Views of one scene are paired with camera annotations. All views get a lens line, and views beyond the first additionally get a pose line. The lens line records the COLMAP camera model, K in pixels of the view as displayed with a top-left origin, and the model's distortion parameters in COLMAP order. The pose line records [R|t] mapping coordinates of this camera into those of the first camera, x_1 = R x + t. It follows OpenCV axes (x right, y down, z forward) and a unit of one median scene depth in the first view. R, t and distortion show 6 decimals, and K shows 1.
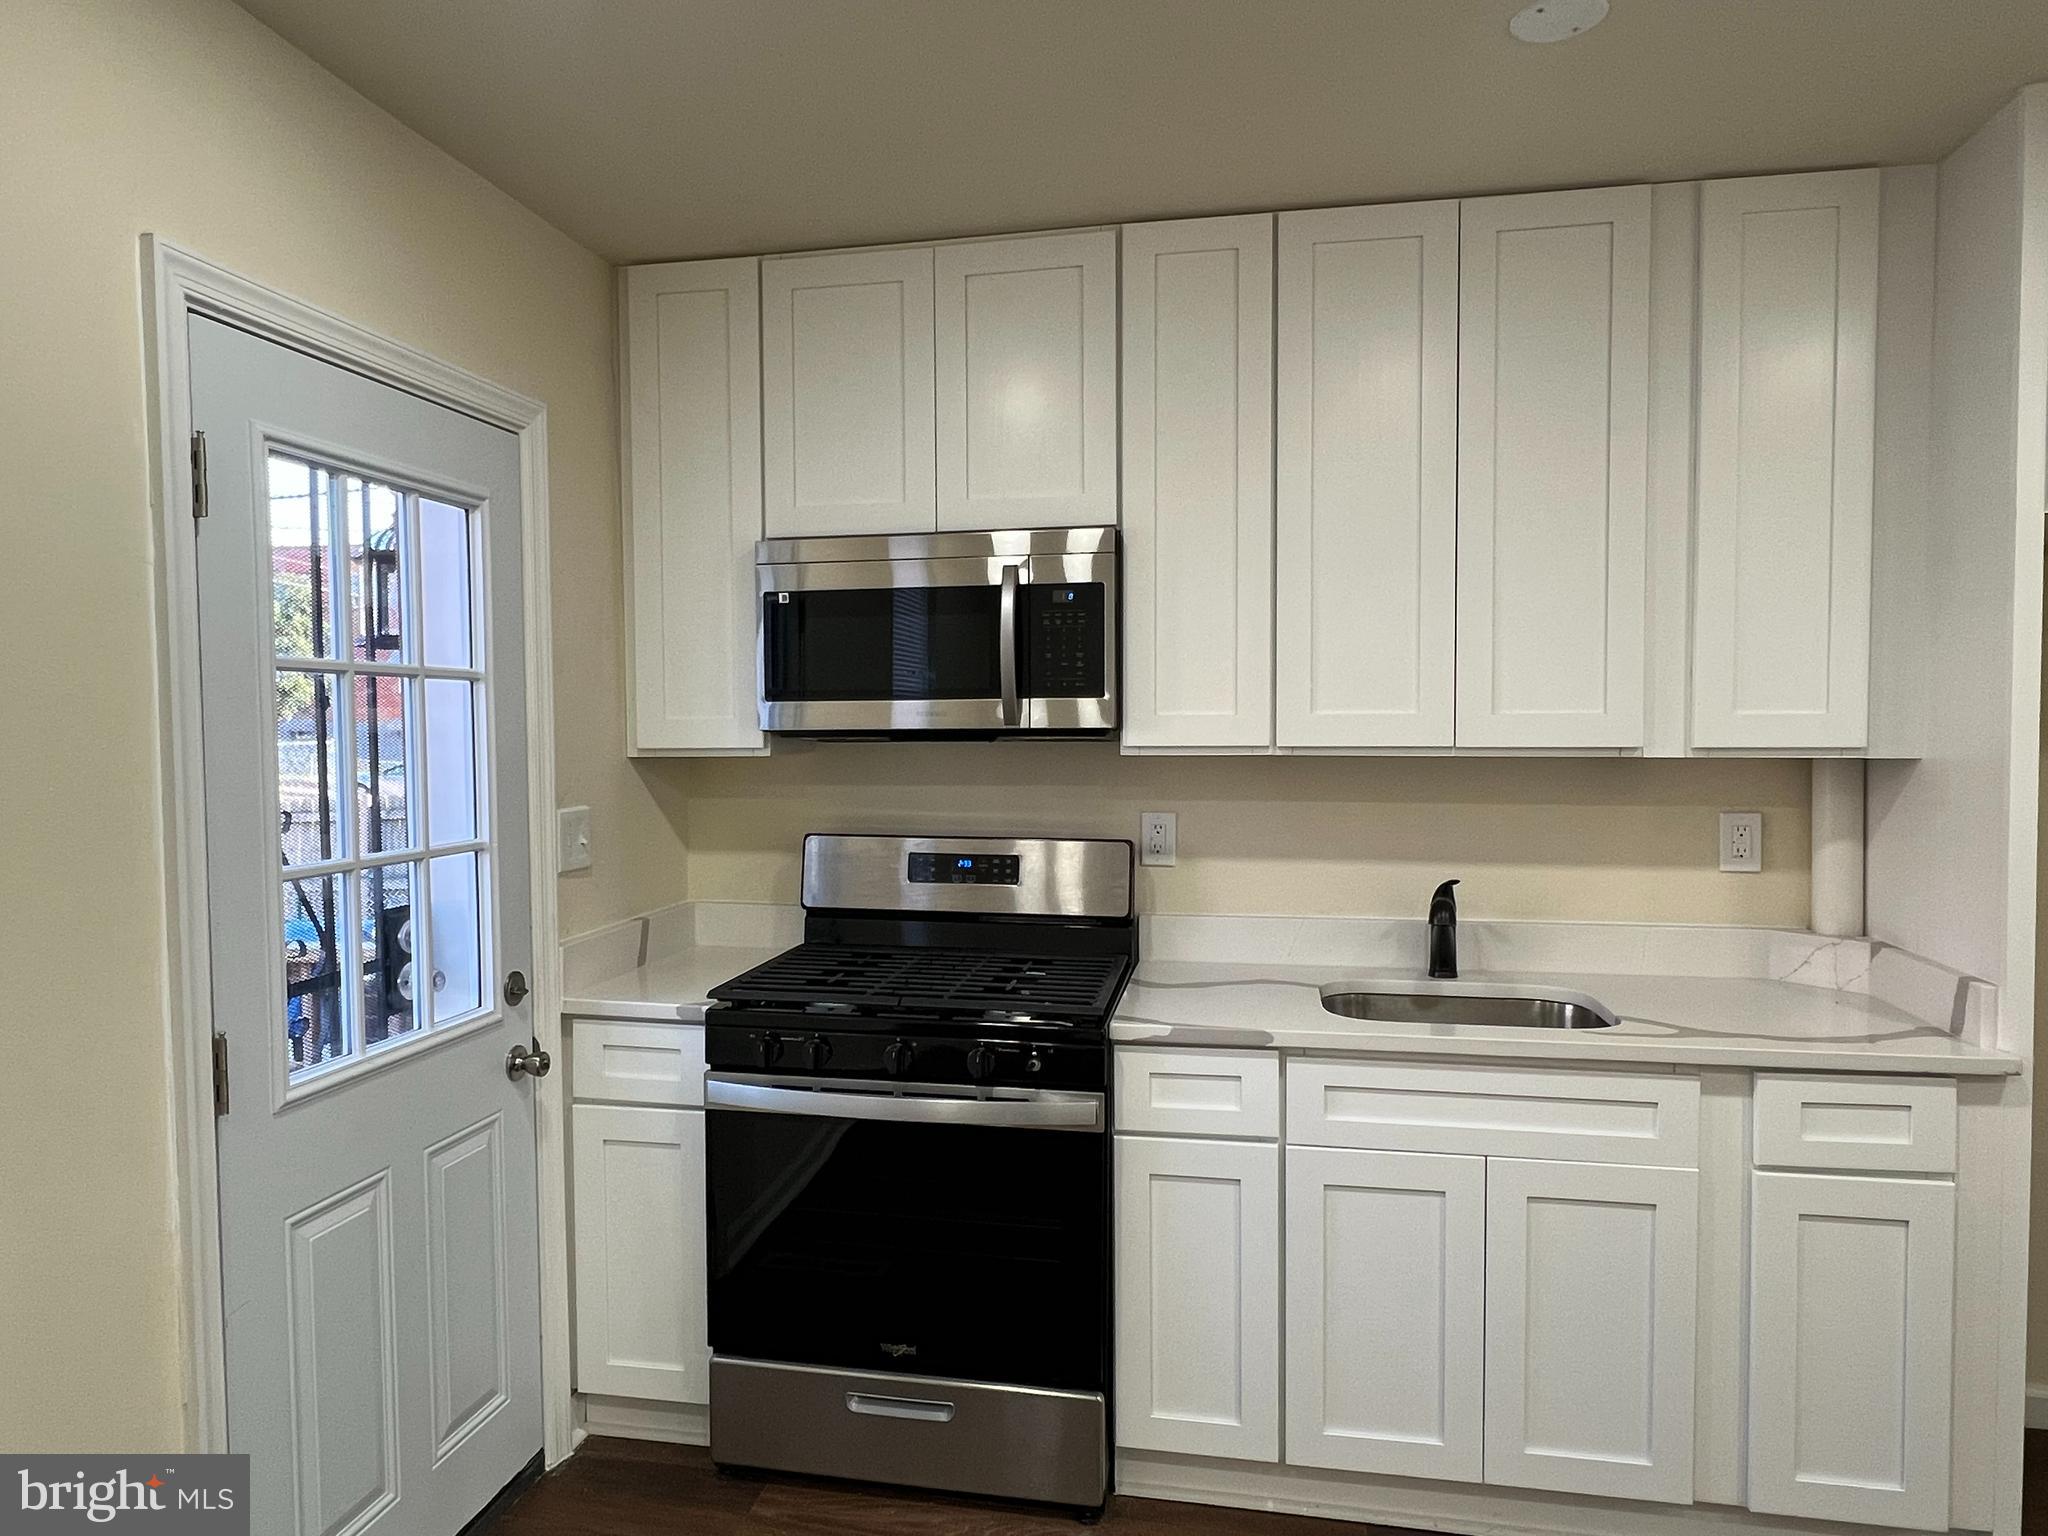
lens RADIAL K [[1274.2, 0, 1019.8], [0, 1274.2, 777.2], [0, 0, 1]] dist [0.004599, -0.006127]
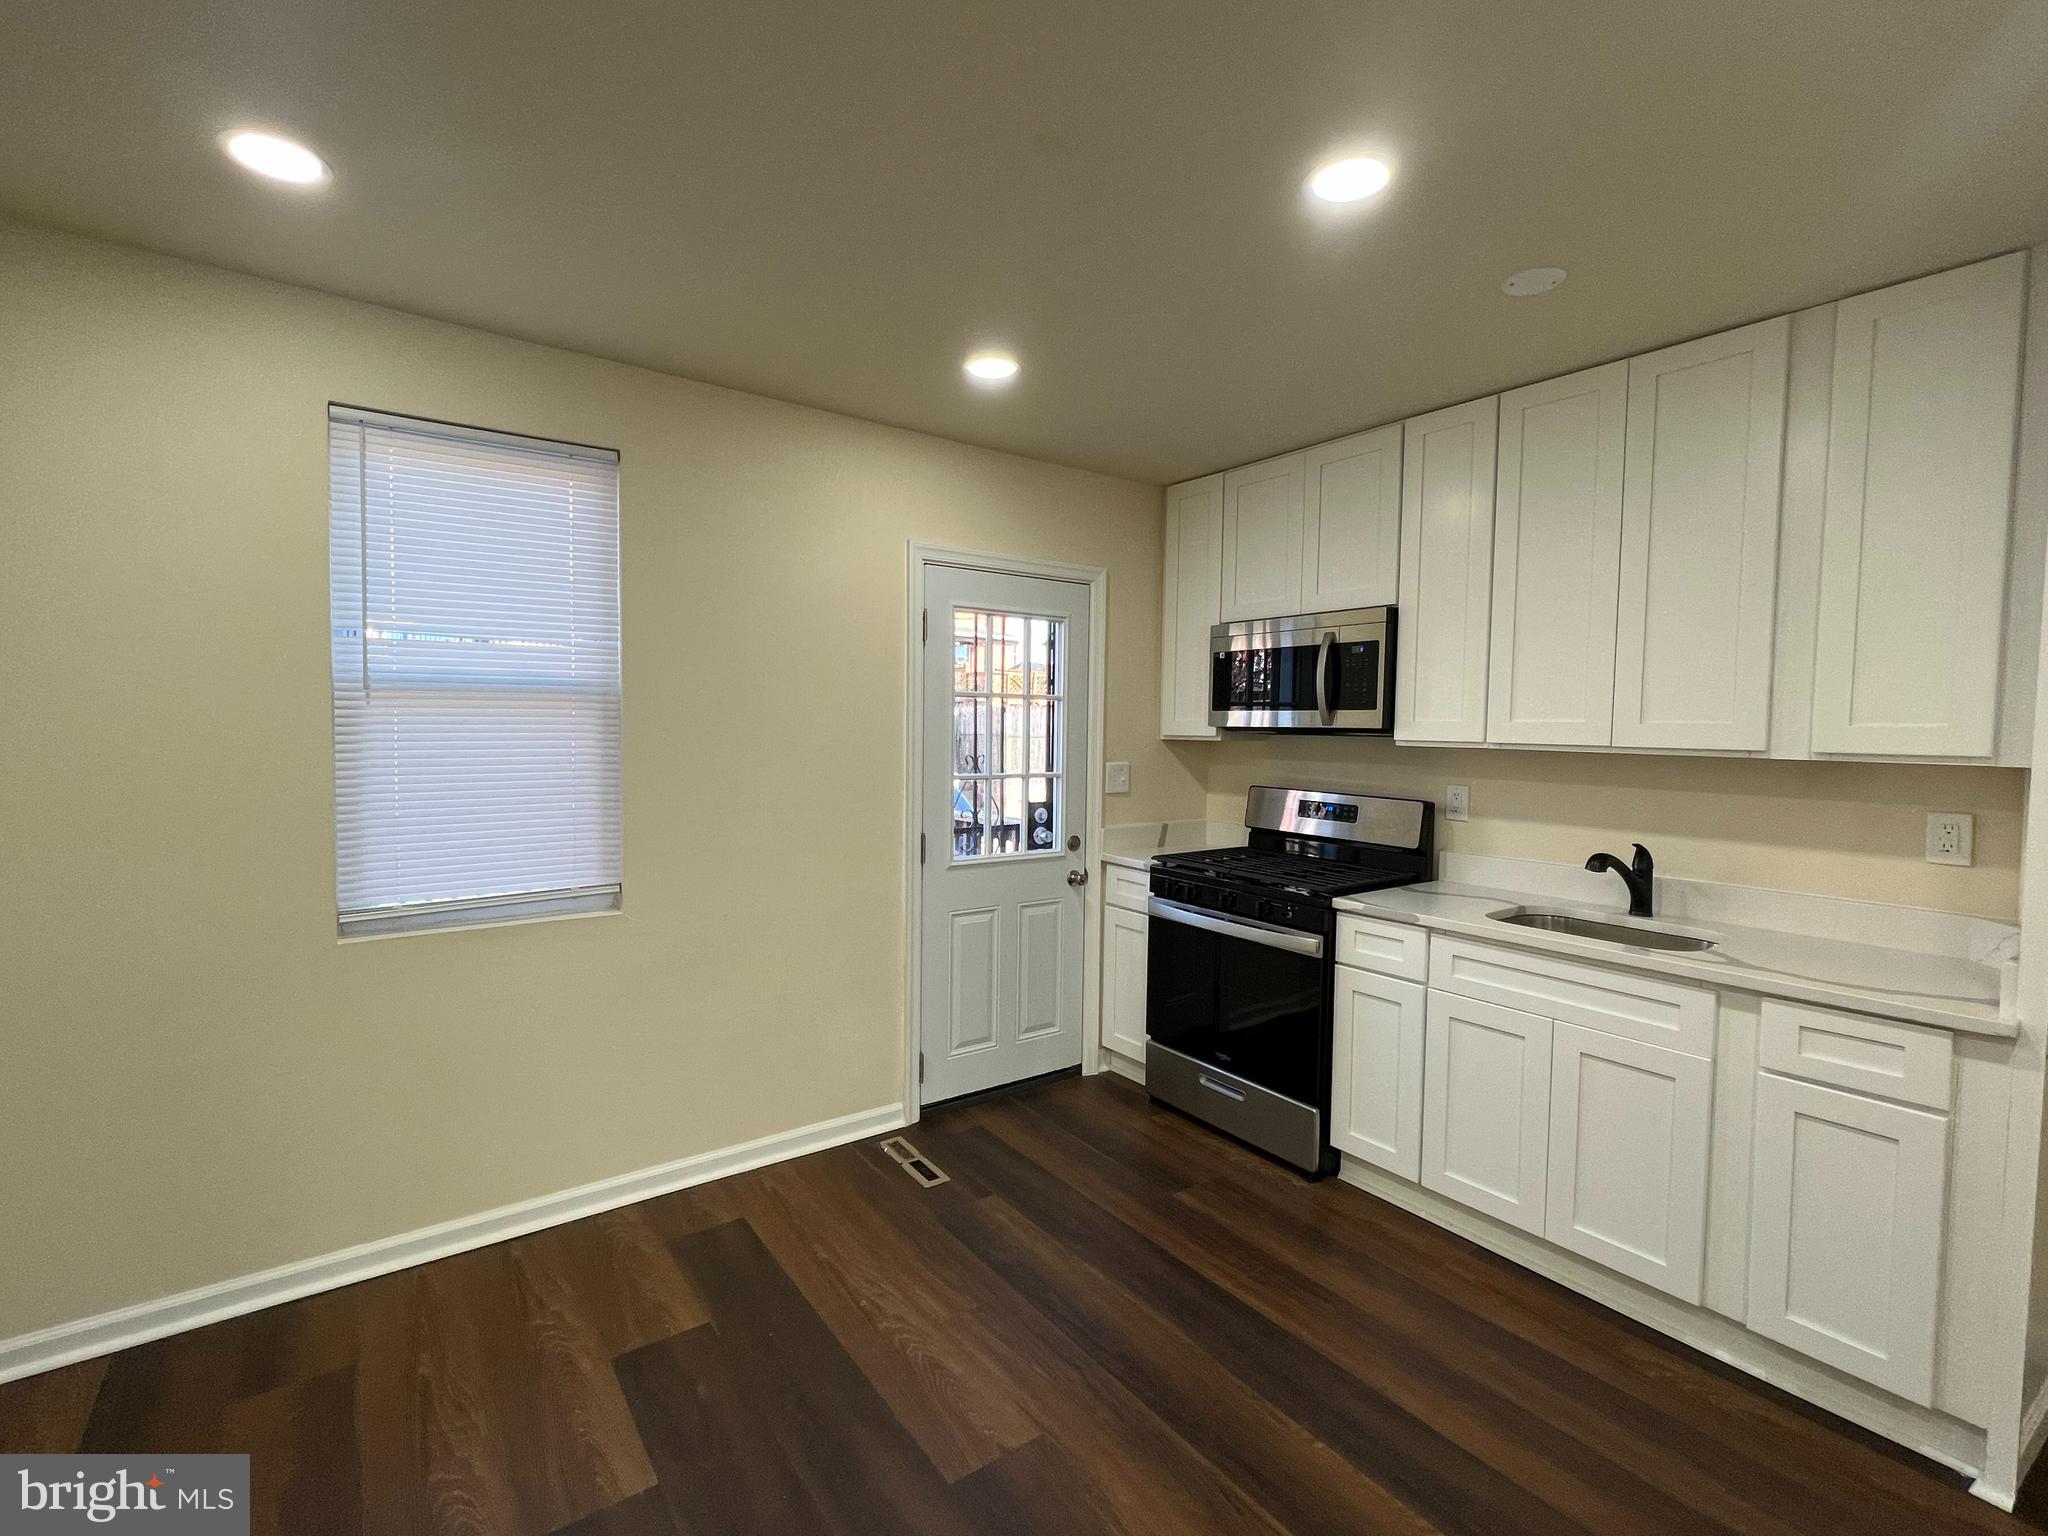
lens RADIAL K [[898.9, 0, 1027.1], [0, 898.9, 763.7], [0, 0, 1]] dist [0.004462, 0.000198]
pose [[0.743606, 0.045956, -0.667037, 0.530791], [-0.046295, 0.998780, 0.017202, 0.008418], [0.667014, 0.018089, 0.744826, -0.177884]]
